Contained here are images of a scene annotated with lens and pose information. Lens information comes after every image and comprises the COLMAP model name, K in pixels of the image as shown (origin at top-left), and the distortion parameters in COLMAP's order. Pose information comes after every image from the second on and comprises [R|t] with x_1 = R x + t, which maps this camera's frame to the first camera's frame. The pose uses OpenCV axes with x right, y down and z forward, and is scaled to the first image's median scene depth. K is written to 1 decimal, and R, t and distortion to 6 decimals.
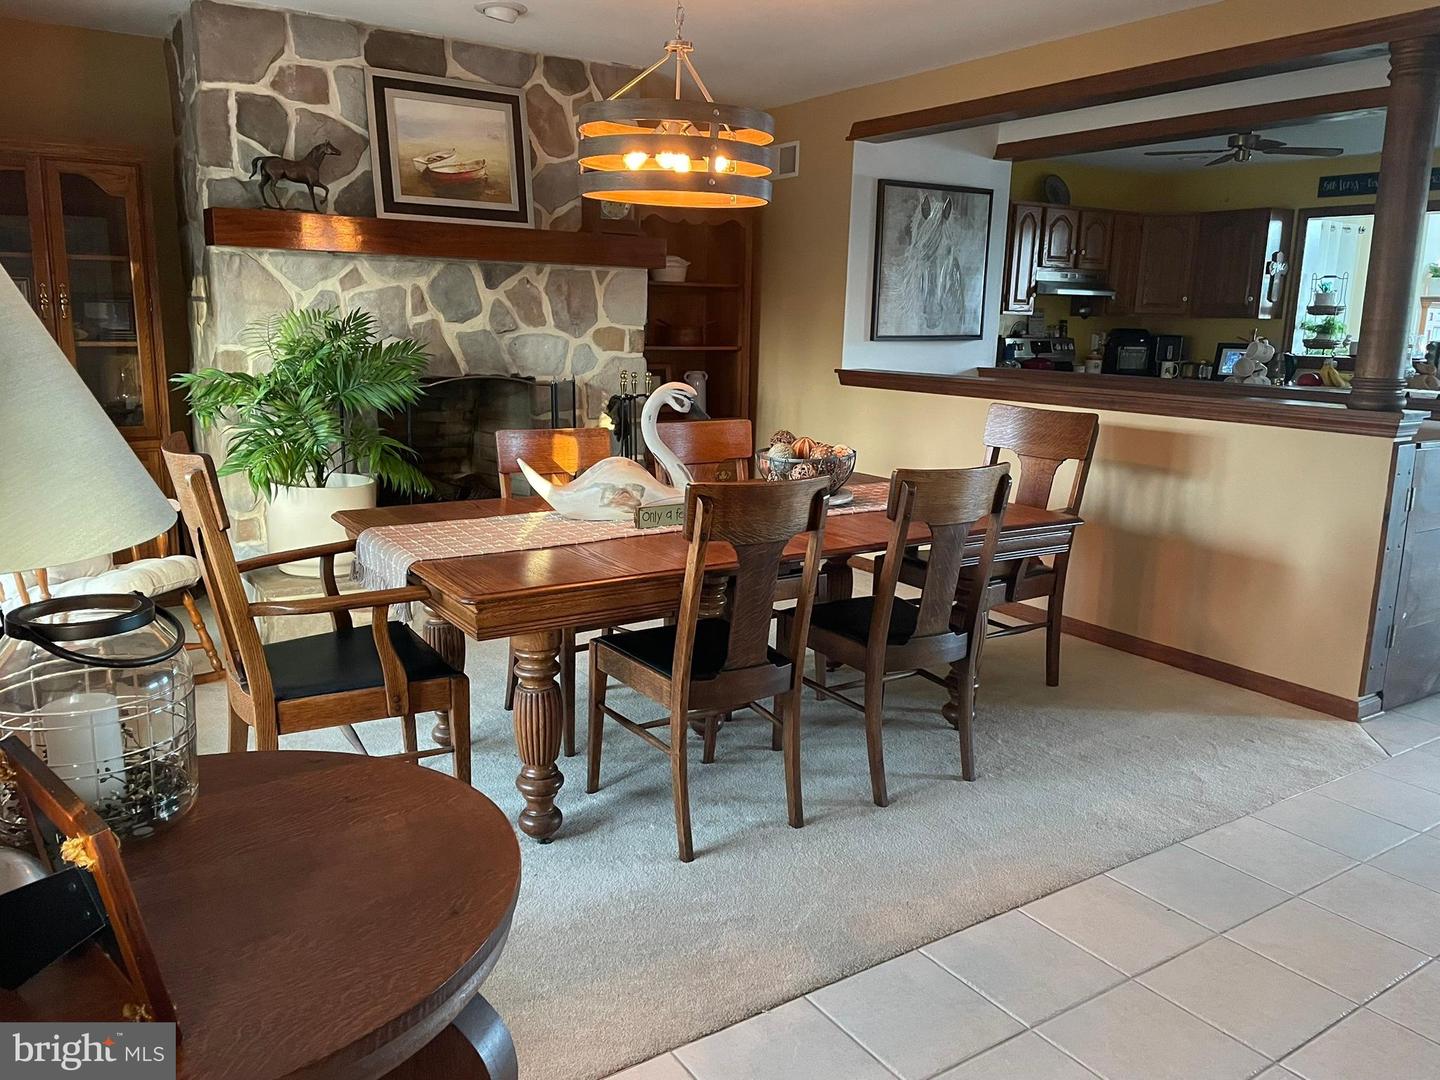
lens RADIAL K [[1082.4, 0, 722.2], [0, 1082.4, 549.7], [0, 0, 1]] dist [0.062259, -0.016559]
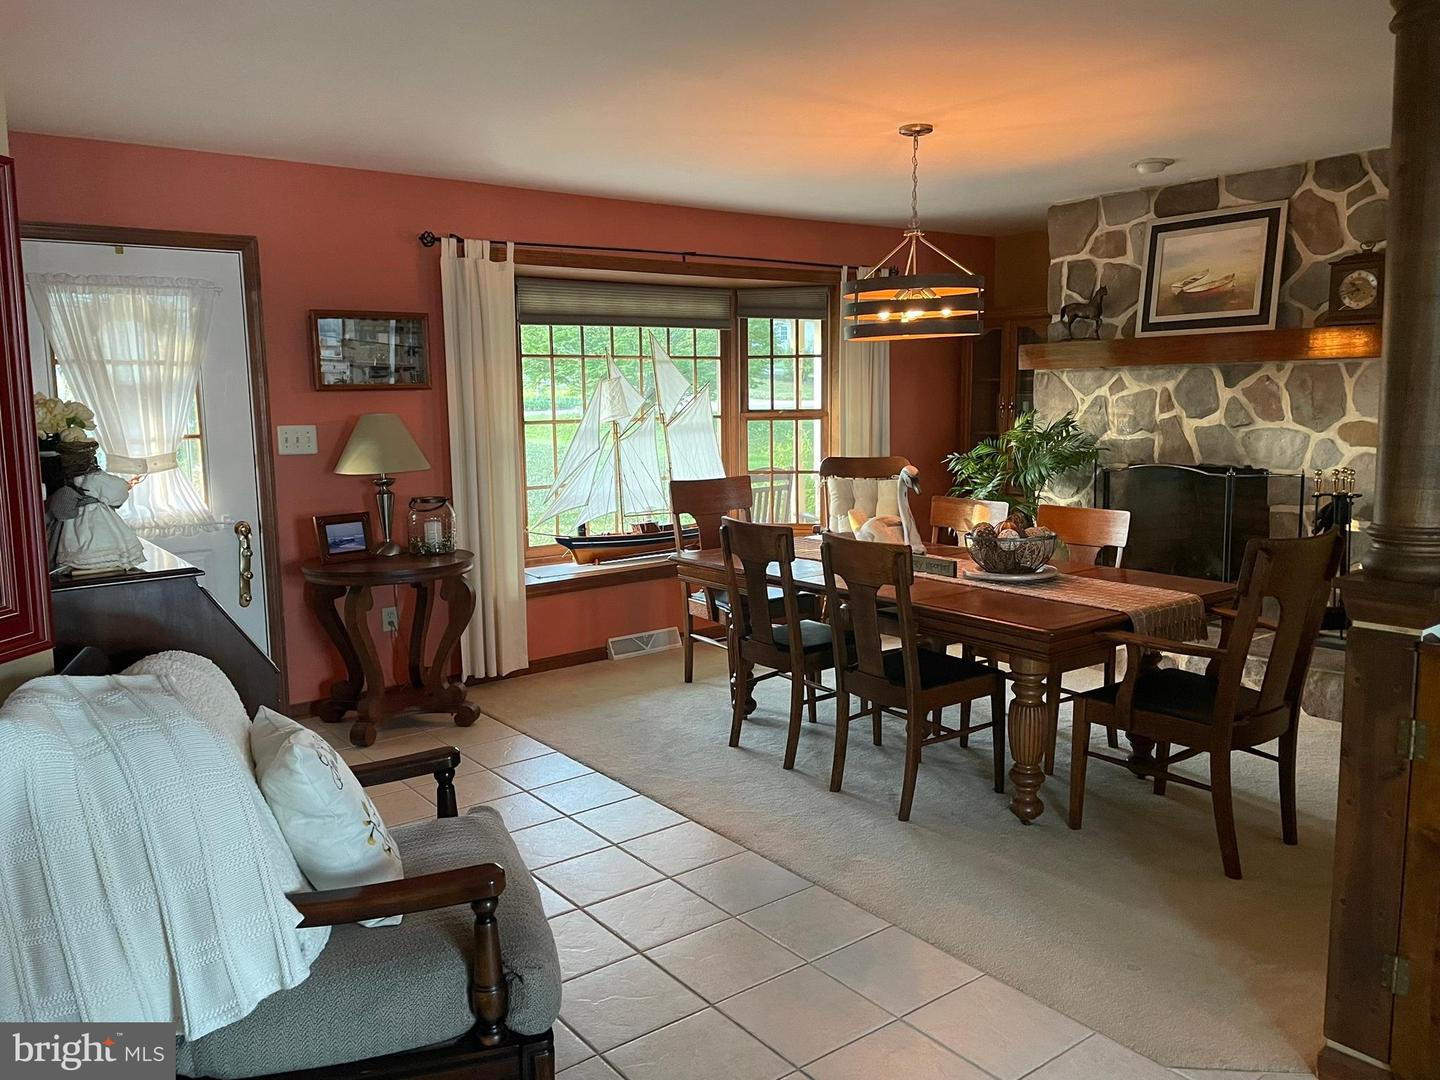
lens RADIAL K [[1082.4, 0, 722.8], [0, 1082.4, 532.9], [0, 0, 1]] dist [0.062259, -0.016559]
pose [[0.120302, 0.112517, -0.986340, 0.843650], [-0.186590, 0.978411, 0.088854, -0.102266], [0.975044, 0.173352, 0.138700, 0.386533]]
